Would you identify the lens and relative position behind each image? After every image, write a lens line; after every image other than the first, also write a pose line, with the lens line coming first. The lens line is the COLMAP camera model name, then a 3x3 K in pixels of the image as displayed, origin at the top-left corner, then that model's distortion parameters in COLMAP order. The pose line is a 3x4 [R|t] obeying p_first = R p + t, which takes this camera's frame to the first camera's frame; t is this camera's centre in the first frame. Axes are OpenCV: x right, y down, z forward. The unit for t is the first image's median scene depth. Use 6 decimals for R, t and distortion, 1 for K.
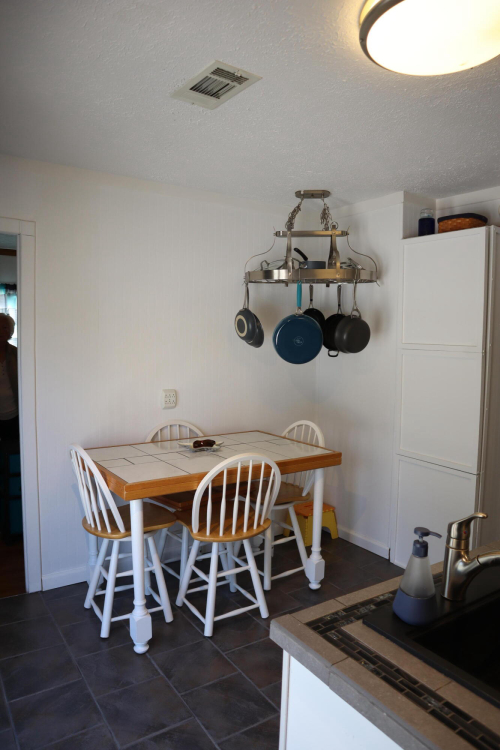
lens RADIAL K [[520.1, 0, 250.0], [0, 520.1, 375.0], [0, 0, 1]] dist [-0.123817, 0.086215]
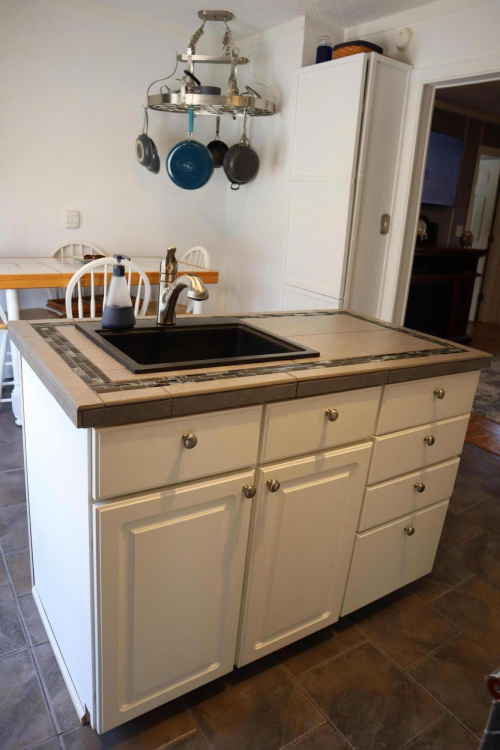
lens RADIAL K [[520.1, 0, 250.0], [0, 520.1, 375.0], [0, 0, 1]] dist [-0.123817, 0.086215]
pose [[0.998269, 0.057970, 0.009943, 0.220978], [-0.058689, 0.970653, 0.233211, 0.092414], [0.003868, -0.233391, 0.972375, -0.098224]]
